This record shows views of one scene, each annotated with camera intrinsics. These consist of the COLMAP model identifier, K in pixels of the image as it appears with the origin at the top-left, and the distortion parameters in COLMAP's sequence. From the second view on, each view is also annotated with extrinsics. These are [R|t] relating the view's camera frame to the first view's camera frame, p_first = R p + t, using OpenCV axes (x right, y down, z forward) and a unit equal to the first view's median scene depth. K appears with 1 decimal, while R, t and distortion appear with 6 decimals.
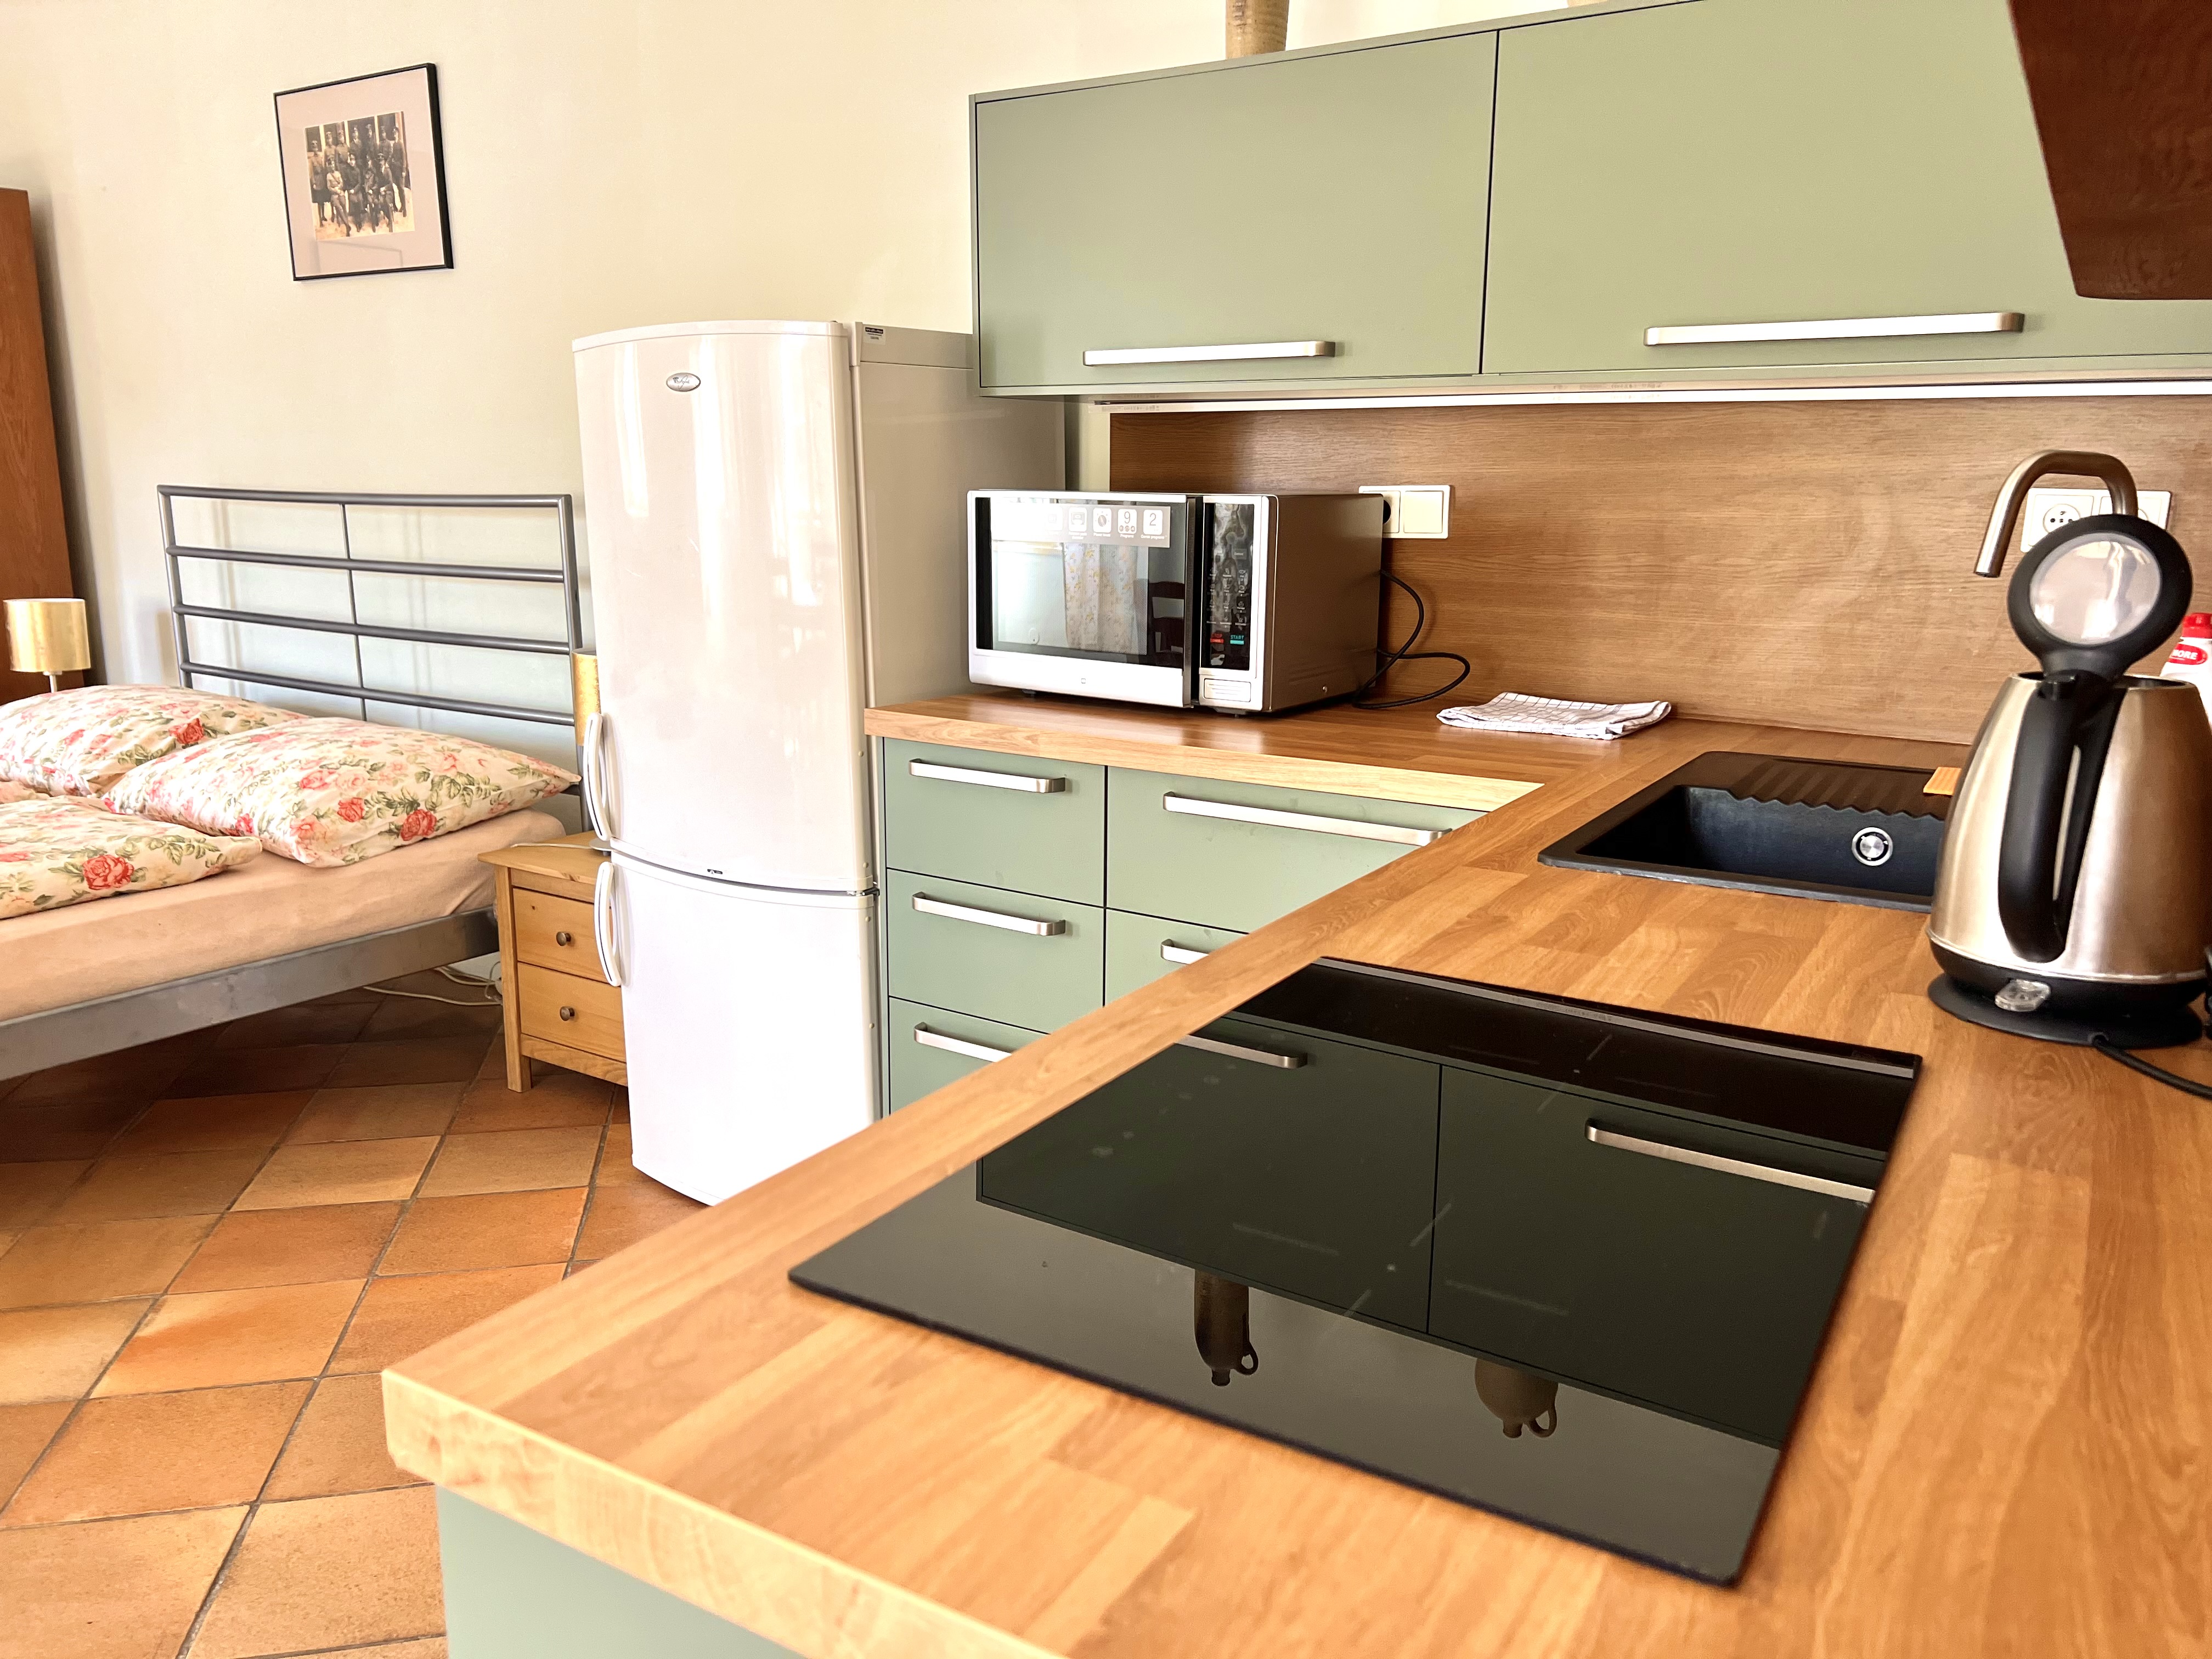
lens RADIAL K [[1654.1, 0, 1106.2], [0, 1654.1, 843.4], [0, 0, 1]] dist [0.034770, -0.033675]
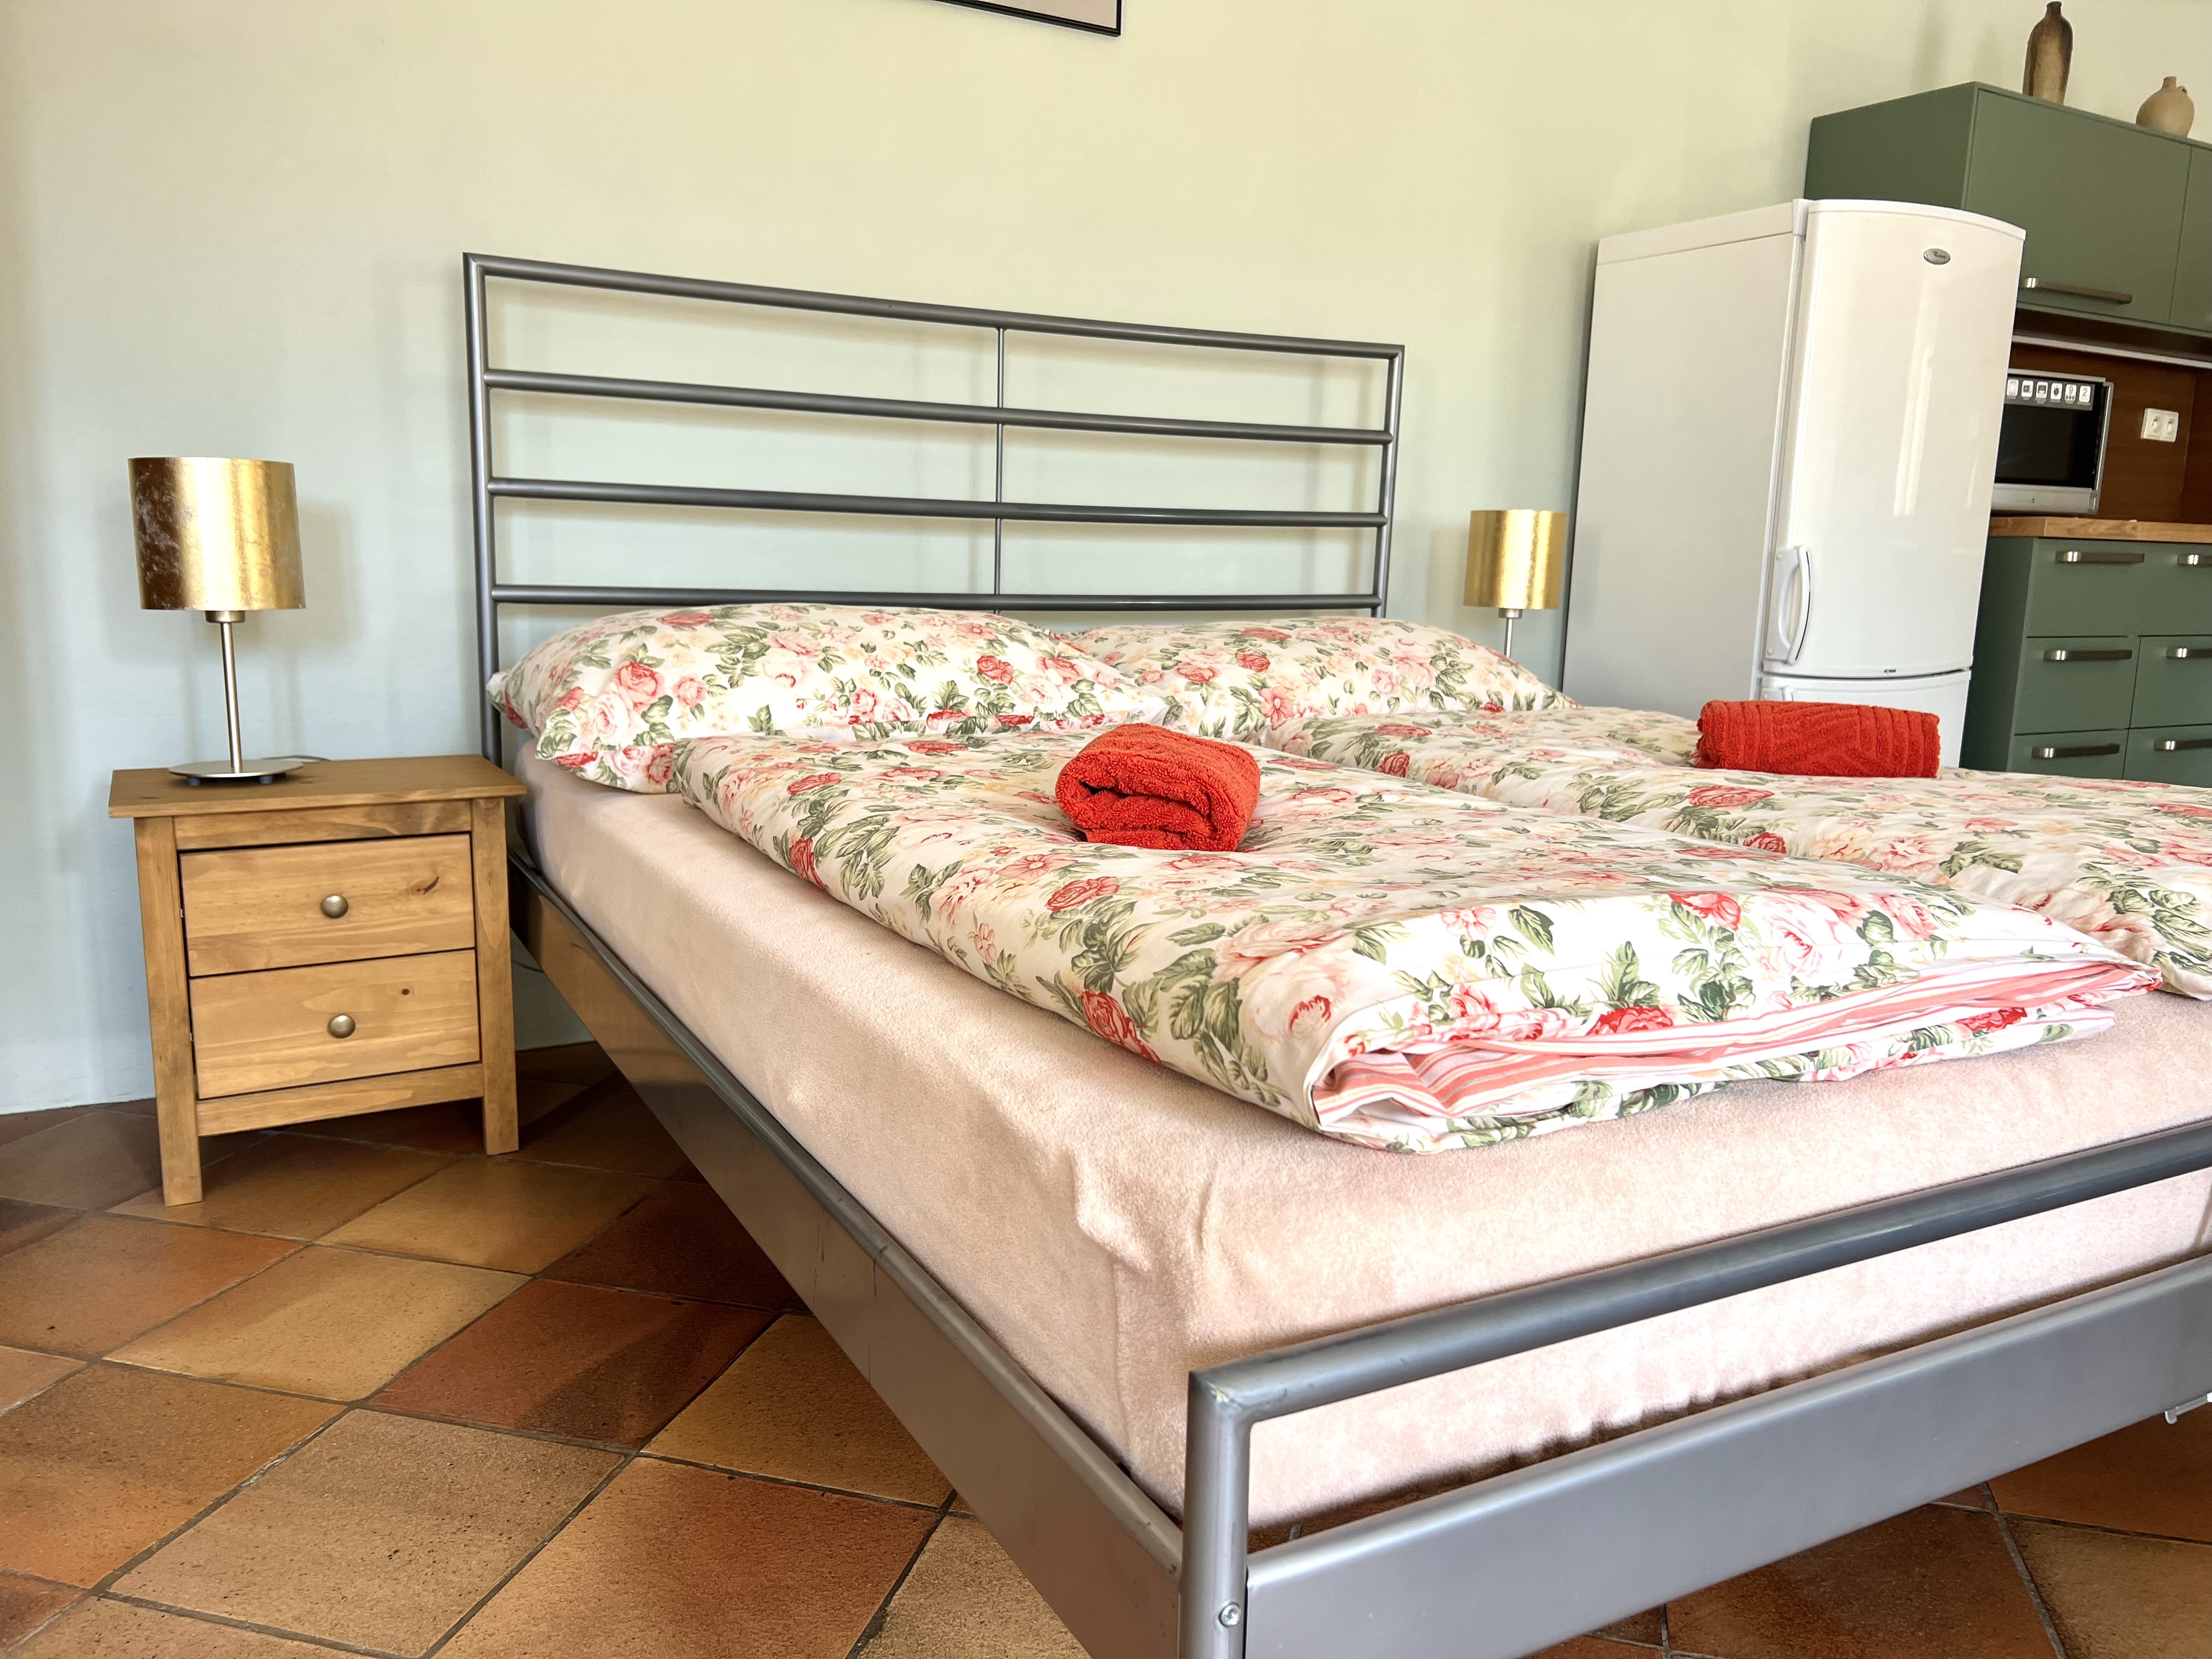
lens RADIAL K [[1654.1, 0, 1110.1], [0, 1654.1, 828.6], [0, 0, 1]] dist [0.034770, -0.033675]
pose [[0.453130, -0.151153, 0.878536, -1.087718], [0.174854, 0.981446, 0.078673, -0.044227], [-0.874128, 0.117966, 0.471152, 0.654716]]
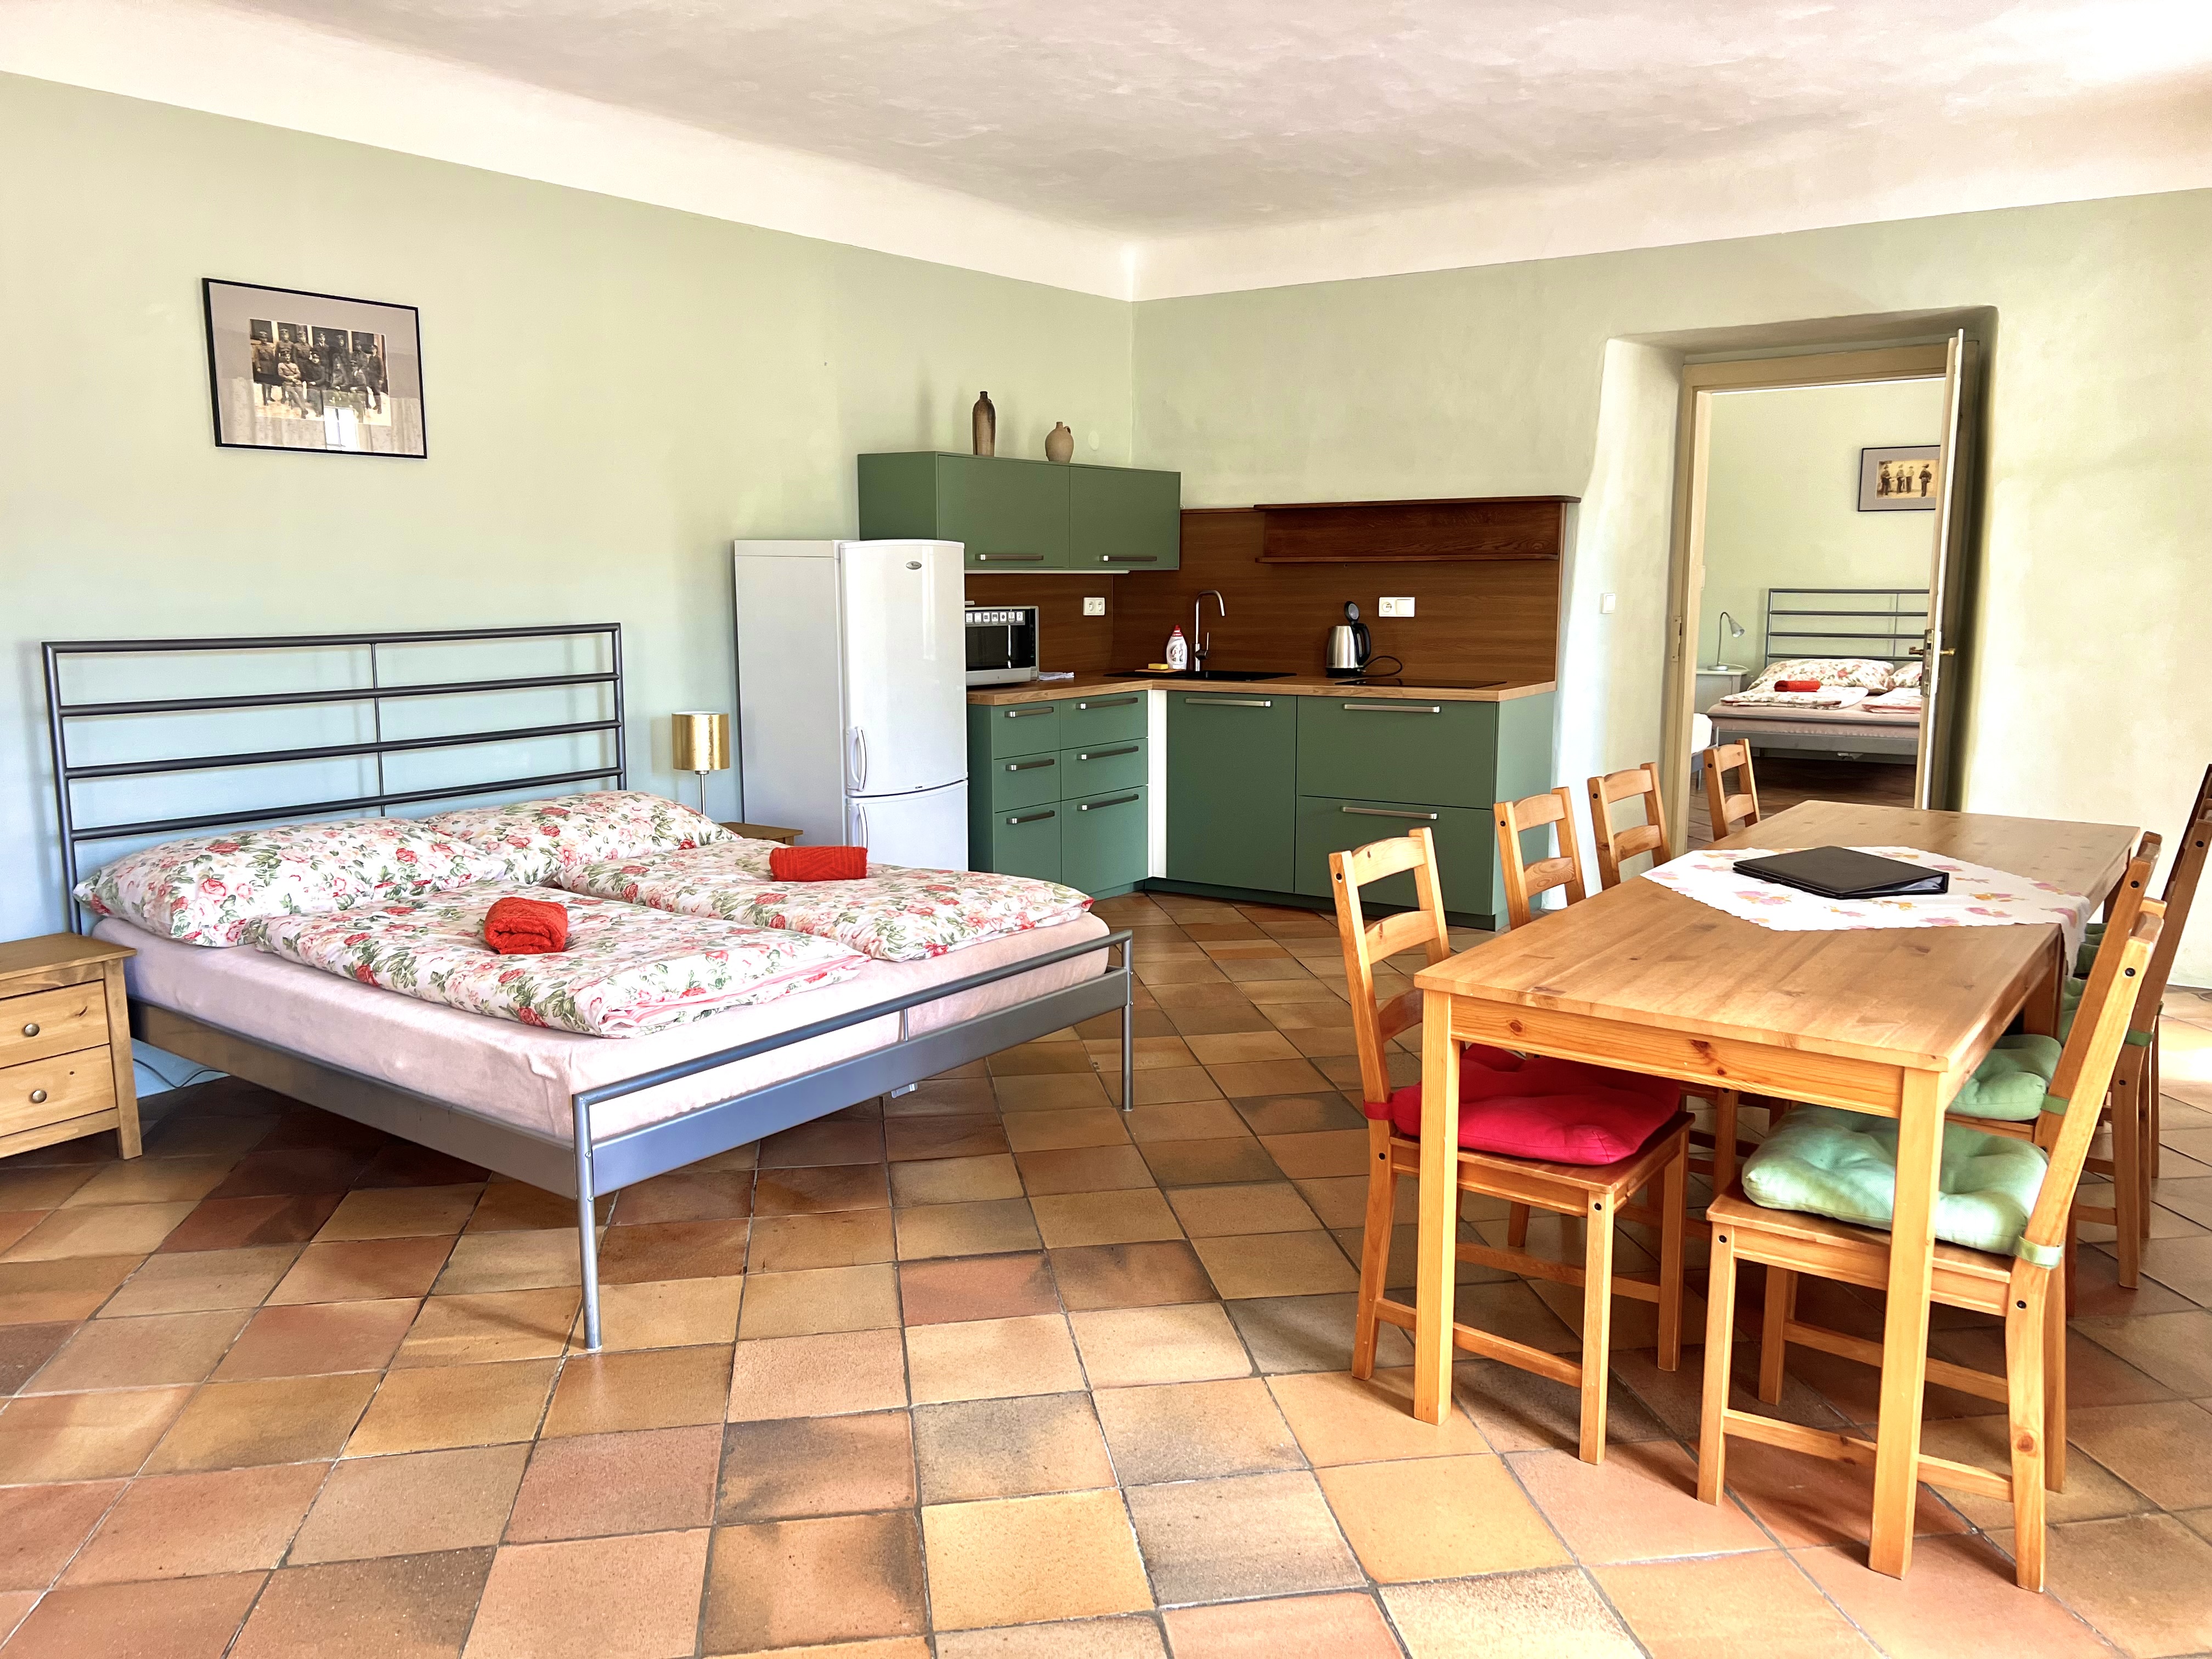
lens RADIAL K [[1654.1, 0, 1104.9], [0, 1654.1, 832.4], [0, 0, 1]] dist [0.034770, -0.033675]
pose [[0.040190, -0.169106, 0.984778, -1.635028], [0.218304, 0.963250, 0.156500, -0.145731], [-0.975053, 0.208691, 0.075629, 0.427527]]
